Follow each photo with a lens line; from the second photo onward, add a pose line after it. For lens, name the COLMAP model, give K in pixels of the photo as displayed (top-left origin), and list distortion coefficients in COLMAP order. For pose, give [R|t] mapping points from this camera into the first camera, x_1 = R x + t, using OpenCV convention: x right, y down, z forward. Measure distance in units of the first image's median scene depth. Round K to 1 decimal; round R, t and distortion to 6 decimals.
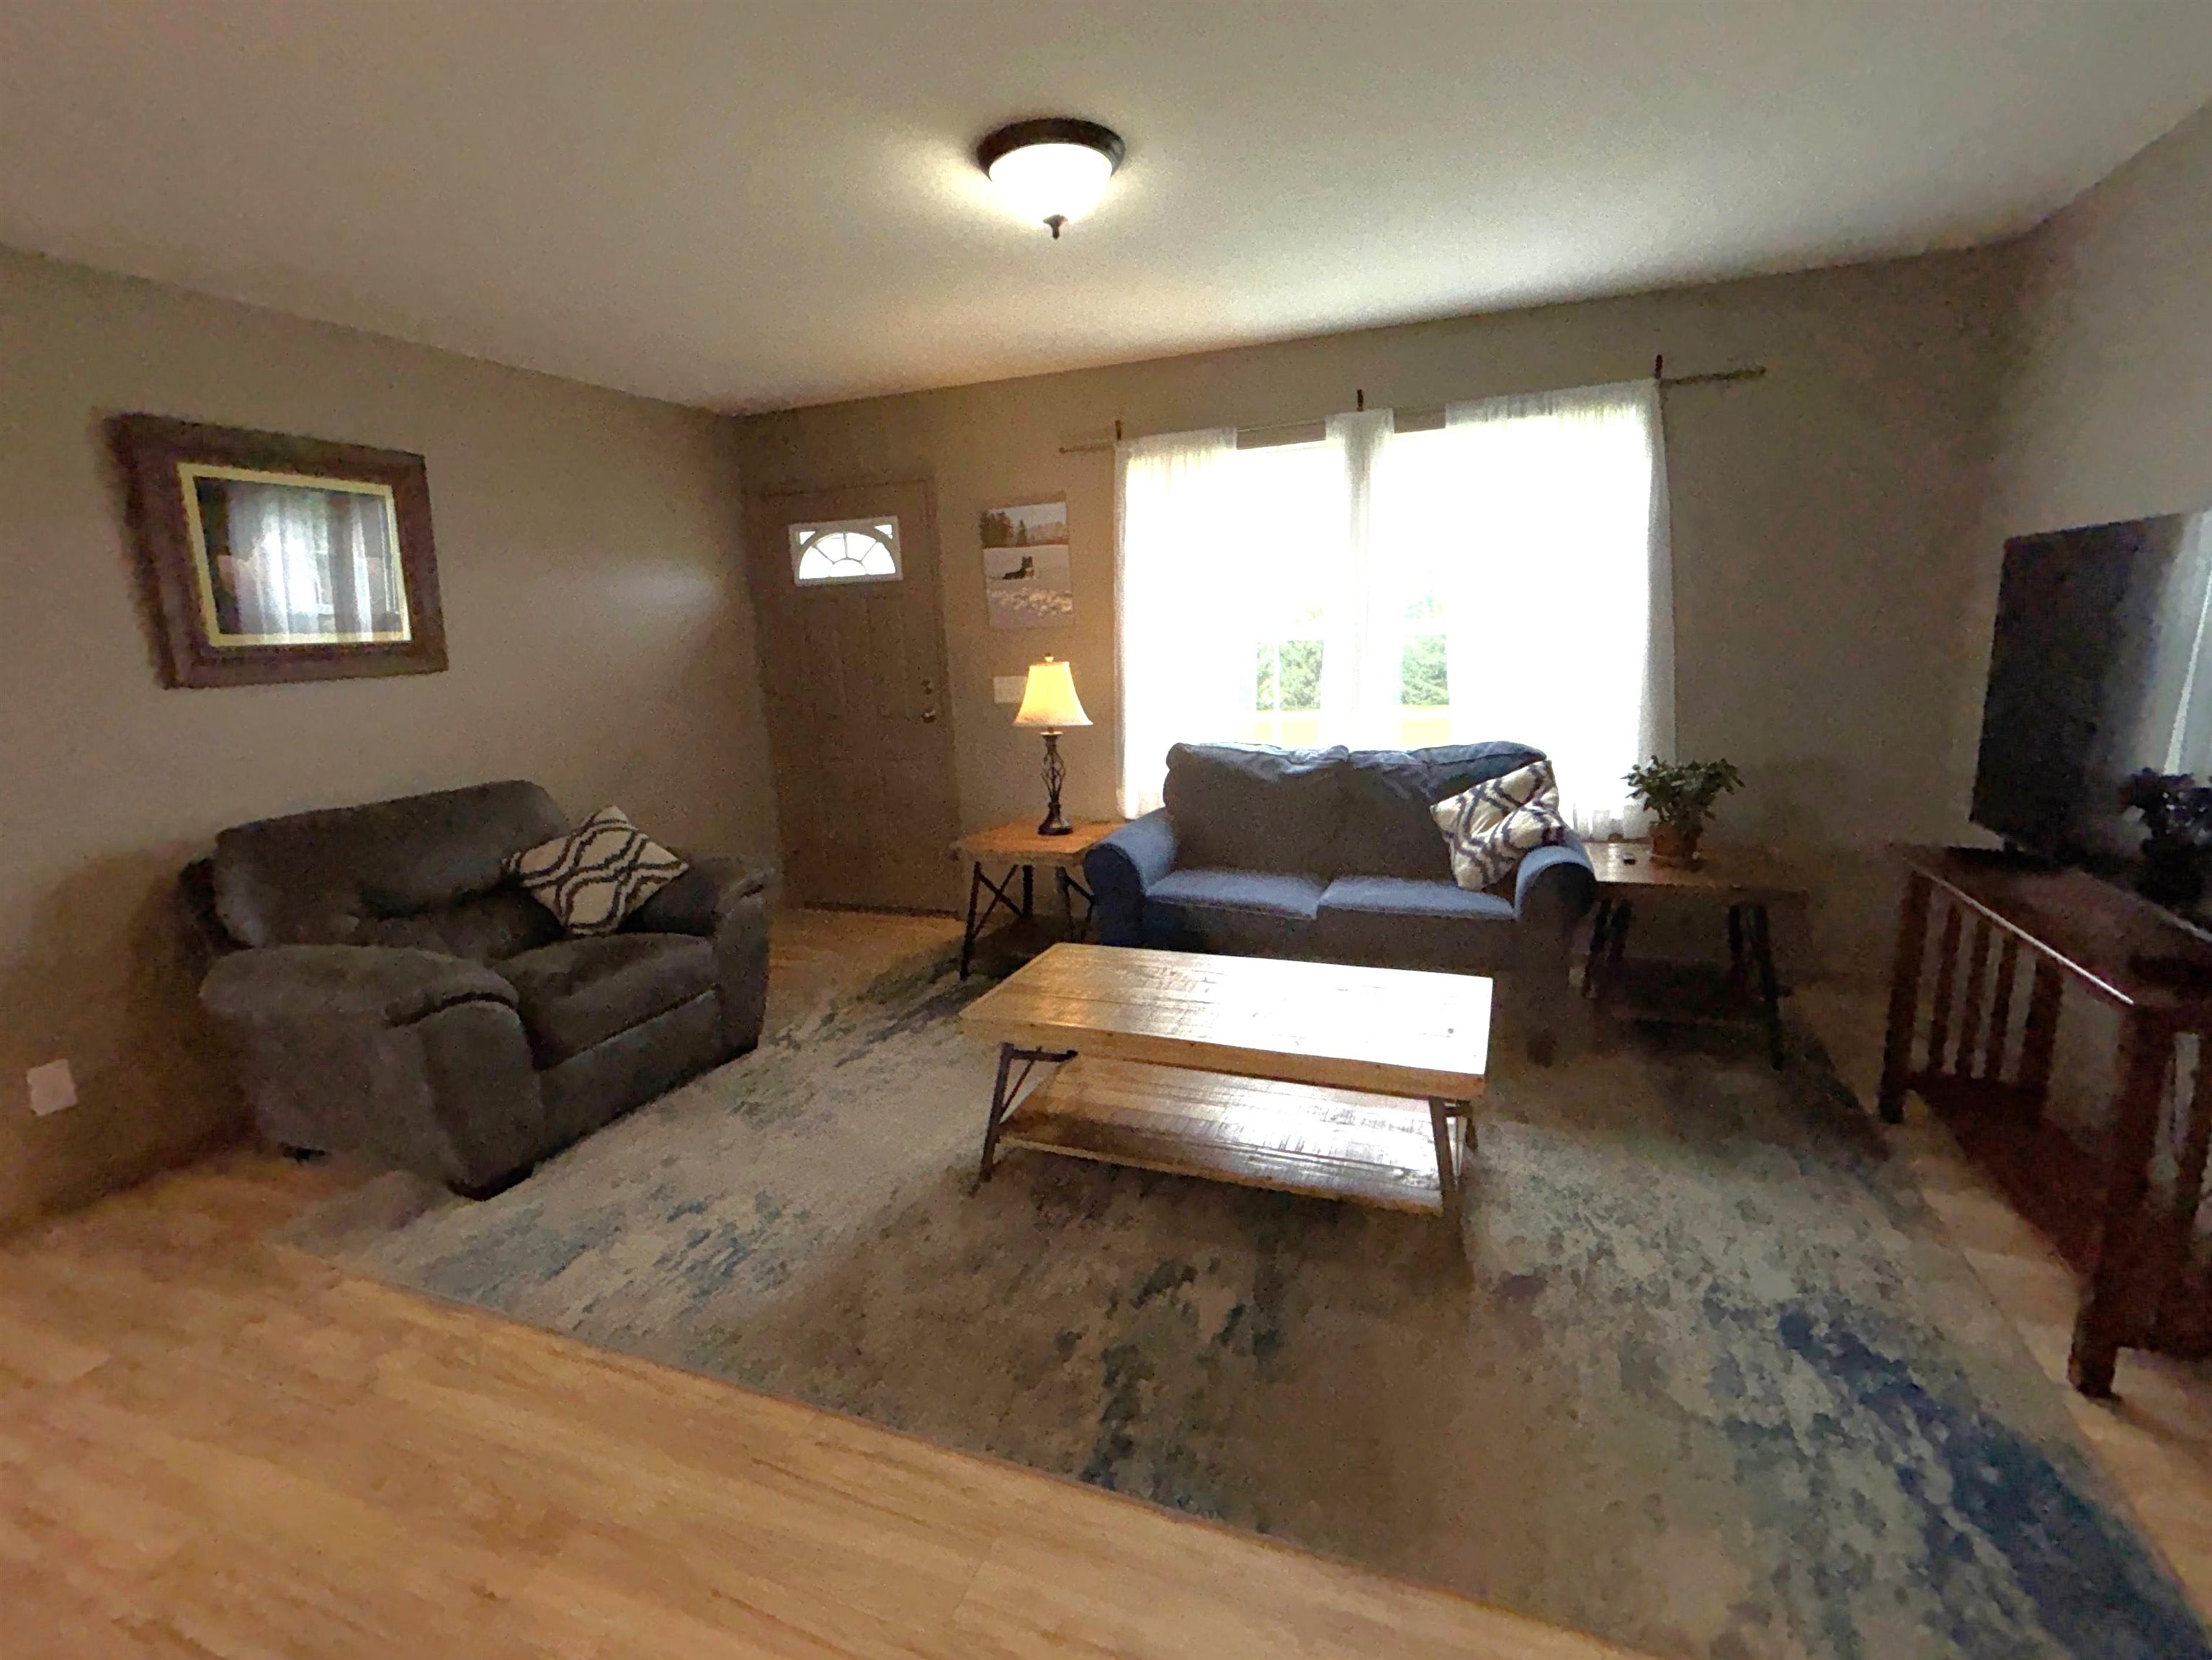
lens RADIAL K [[1040.3, 0, 1101.8], [0, 1040.3, 825.2], [0, 0, 1]] dist [0.000832, 0.000605]
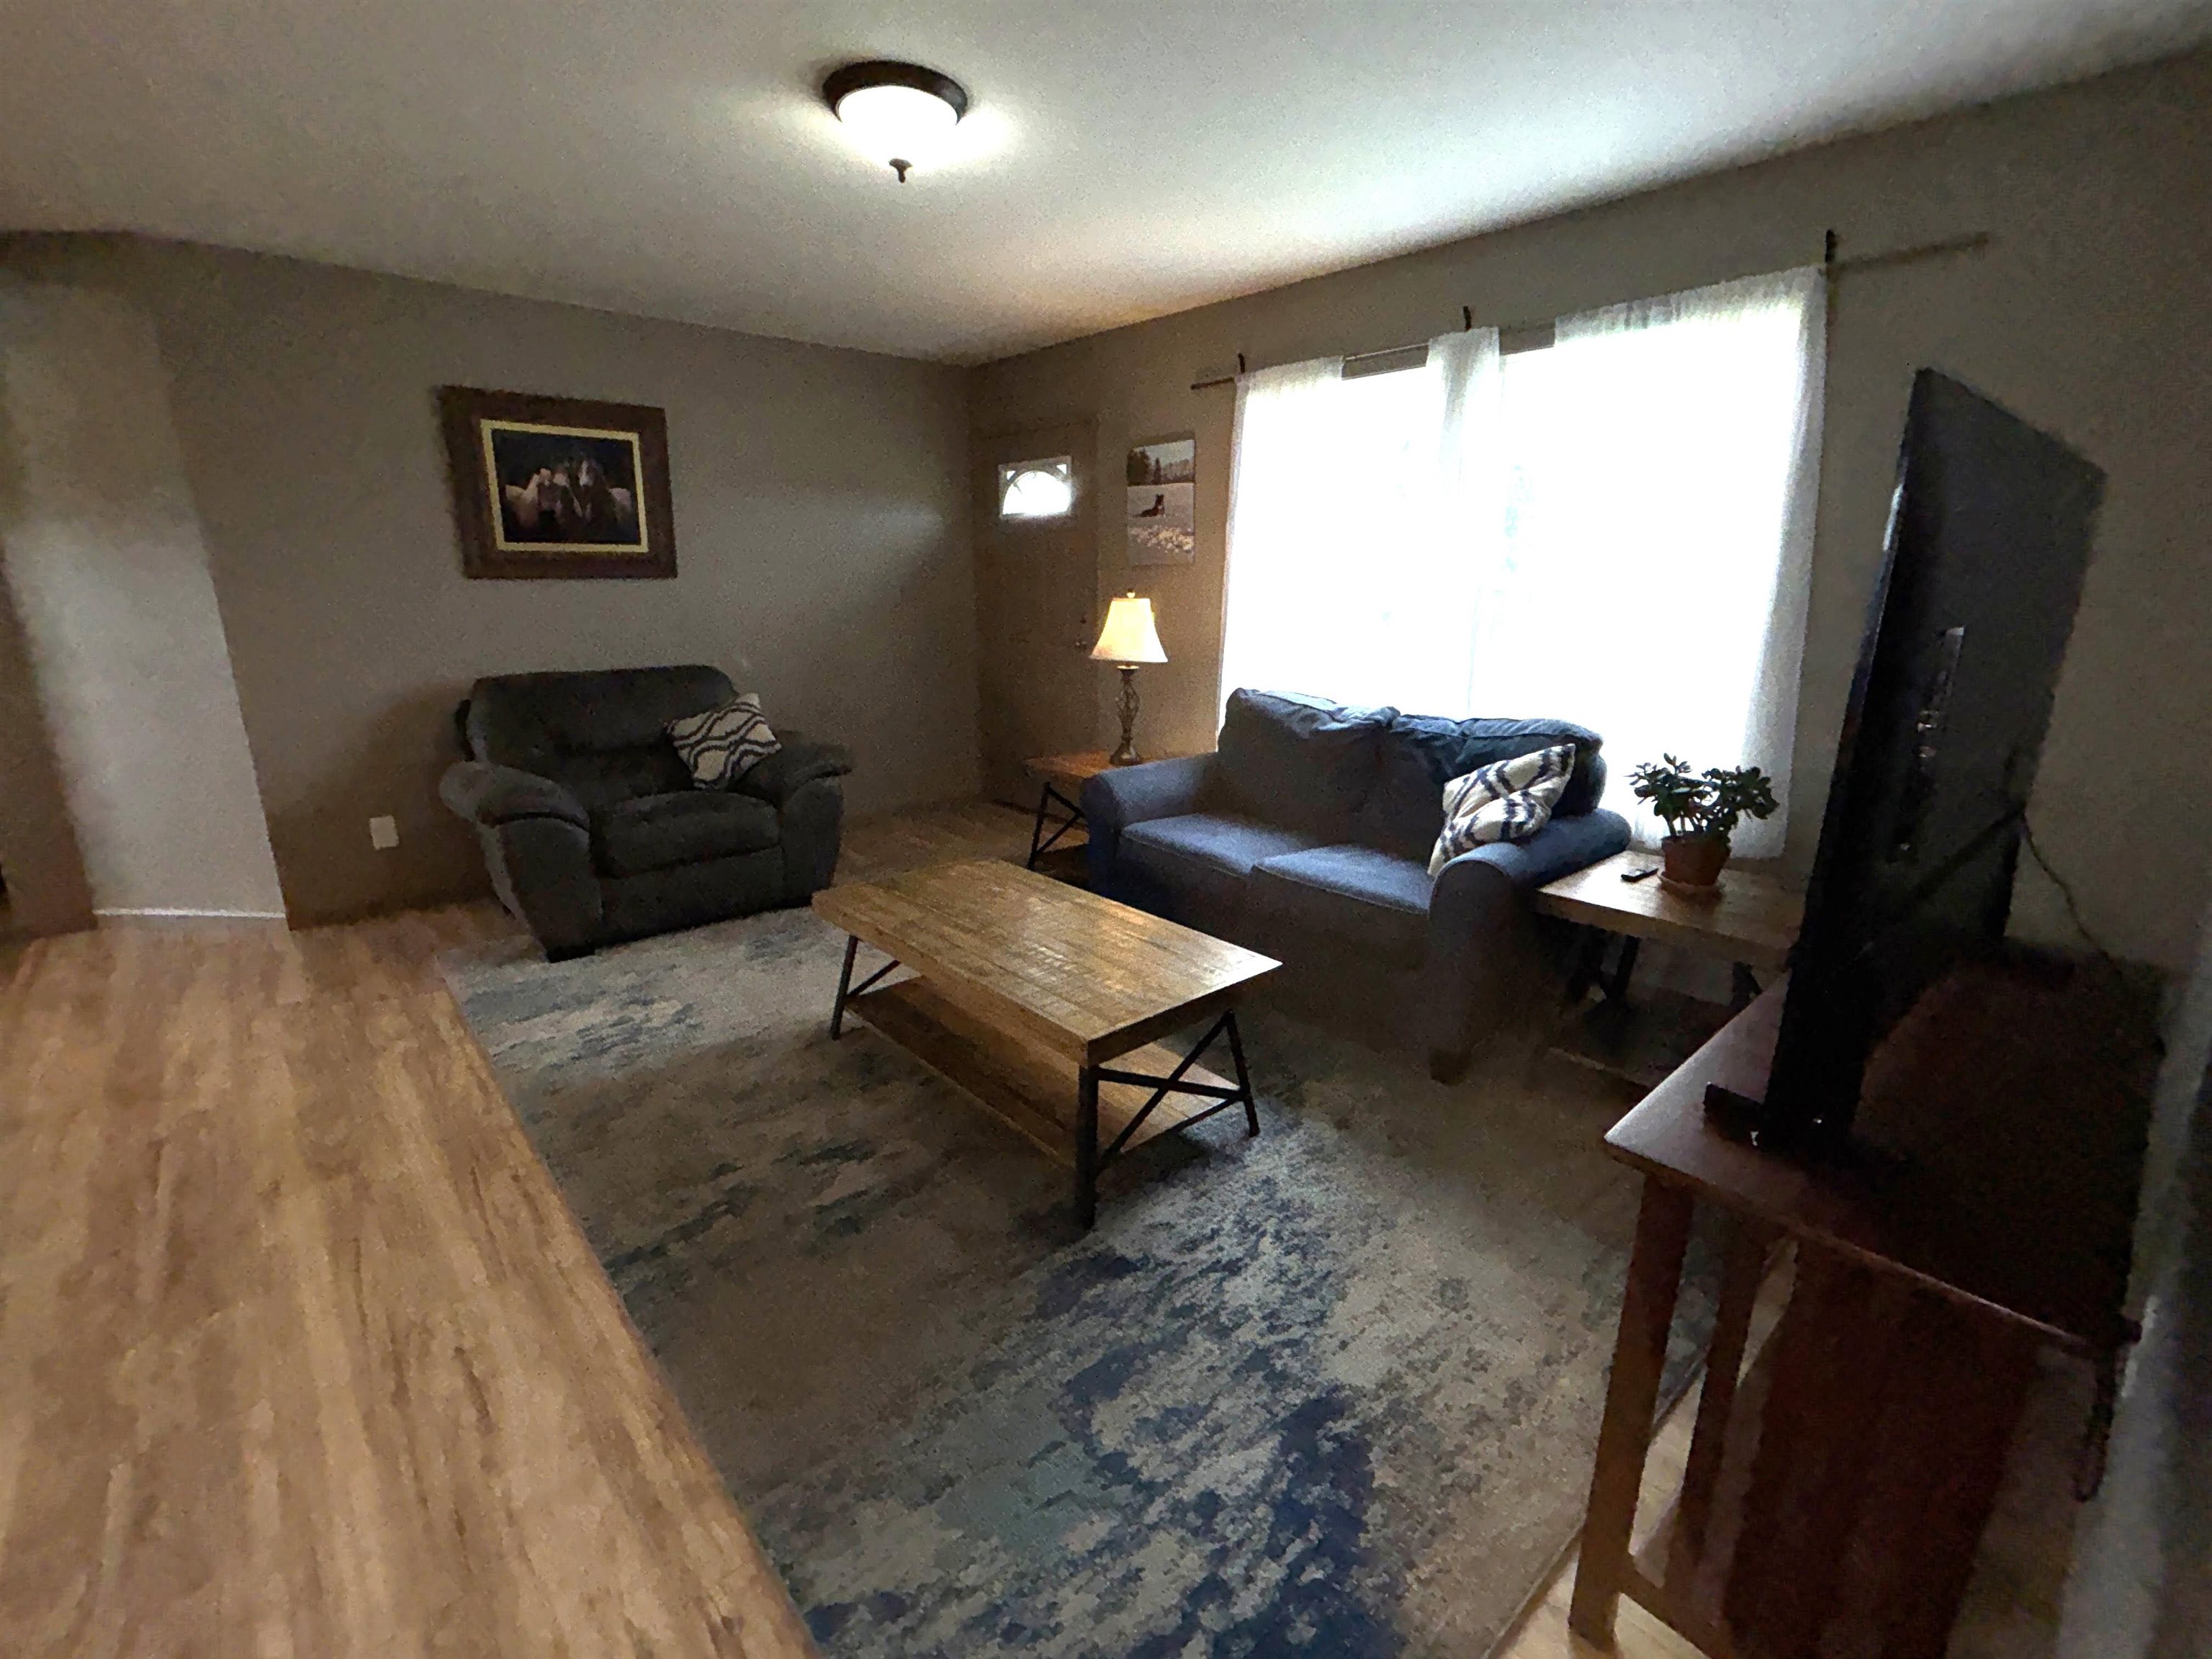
lens RADIAL K [[972.4, 0, 1101.9], [0, 972.4, 825.1], [0, 0, 1]] dist [0.001081, -0.000289]
pose [[0.890924, 0.155964, -0.426531, 0.464021], [-0.124912, 0.987112, 0.100032, -0.032489], [0.436636, -0.035842, 0.898924, 0.129652]]
